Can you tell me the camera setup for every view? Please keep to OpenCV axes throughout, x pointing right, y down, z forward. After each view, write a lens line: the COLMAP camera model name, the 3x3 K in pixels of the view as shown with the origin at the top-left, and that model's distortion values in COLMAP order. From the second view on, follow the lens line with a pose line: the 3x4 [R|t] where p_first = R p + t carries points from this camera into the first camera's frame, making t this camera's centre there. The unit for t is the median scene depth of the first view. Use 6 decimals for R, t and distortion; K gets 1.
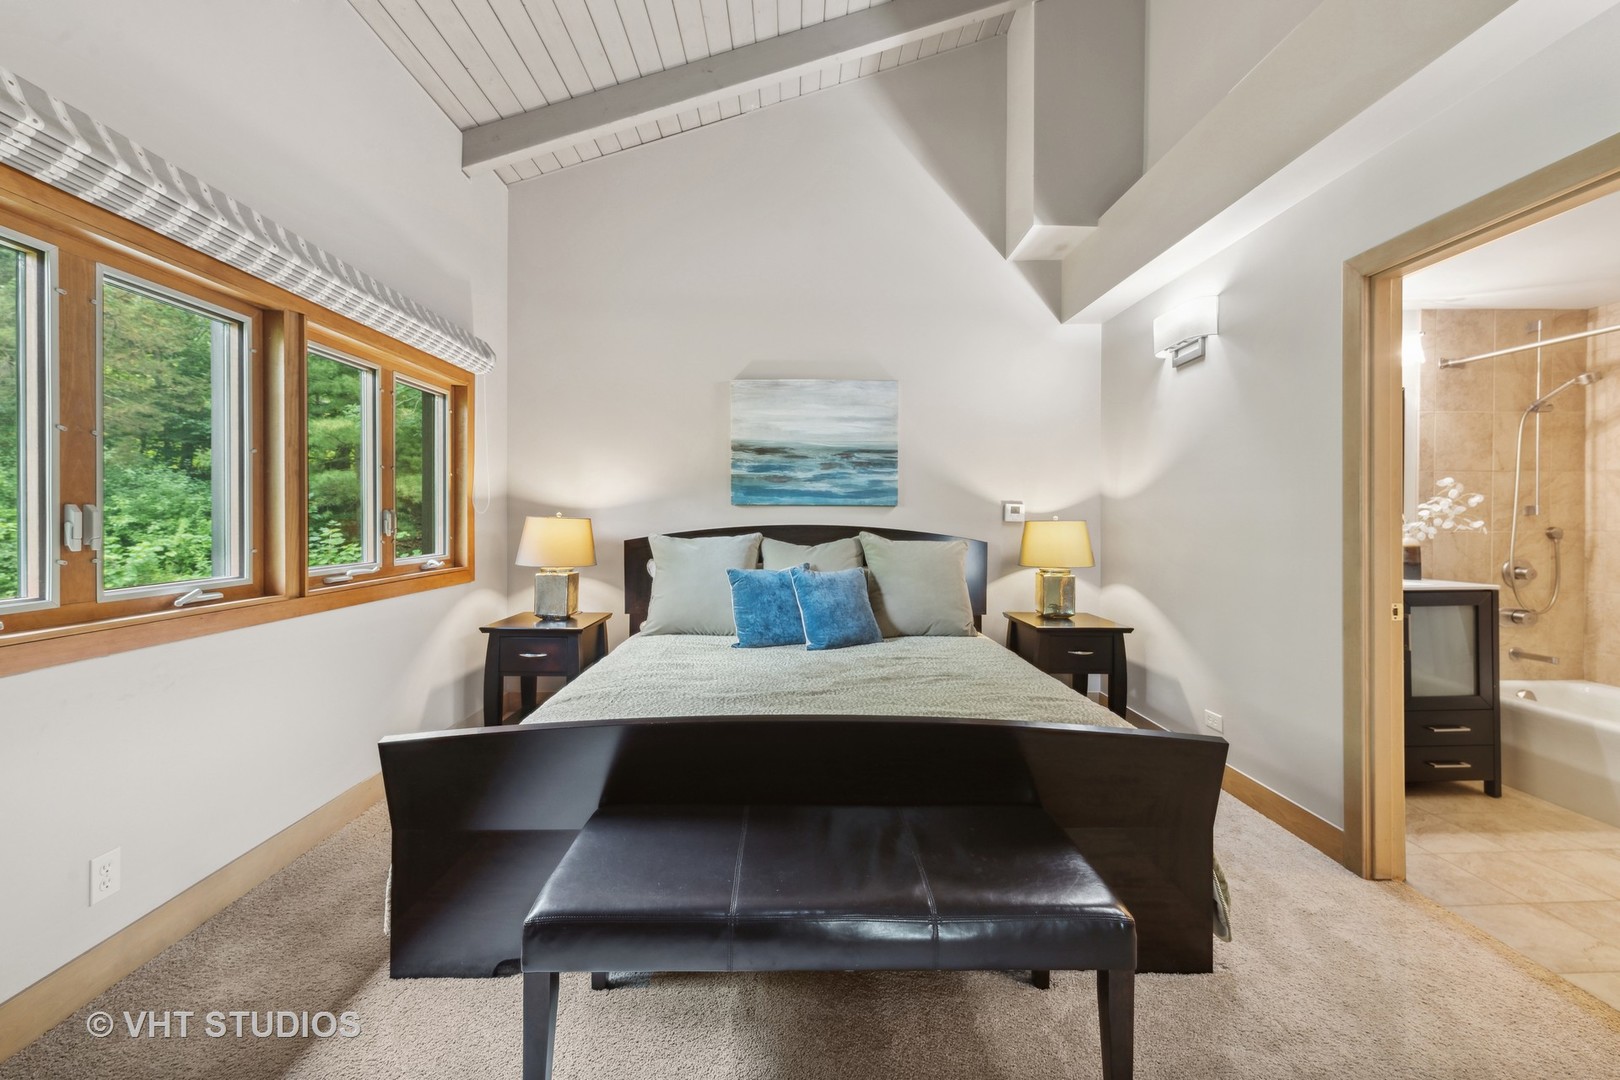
lens RADIAL K [[654.5, 0, 814.4], [0, 654.5, 516.4], [0, 0, 1]] dist [0.011443, -0.000002]
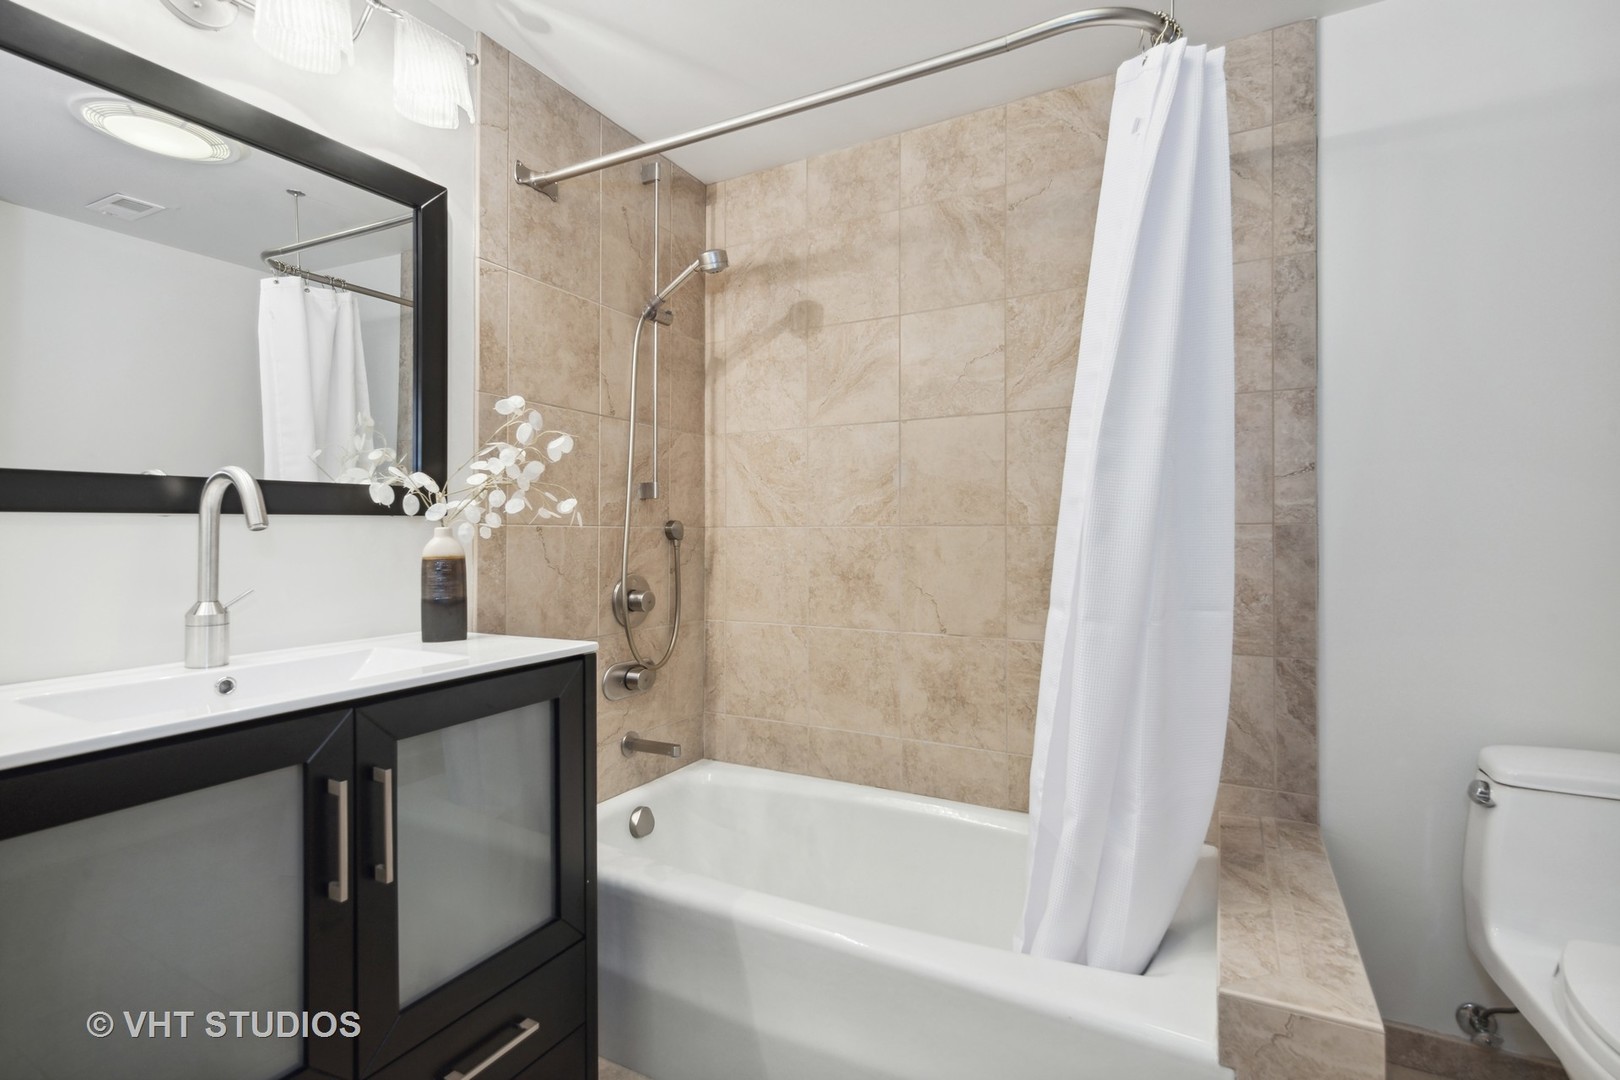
lens RADIAL K [[762.7, 0, 810.0], [0, 762.7, 540.0], [0, 0, 1]] dist [0.001348, -0.000046]
pose [[0.514902, -0.005946, 0.857228, 0.583380], [0.000015, 0.999976, 0.006927, 0.029303], [-0.857249, -0.003554, 0.514890, 0.536515]]
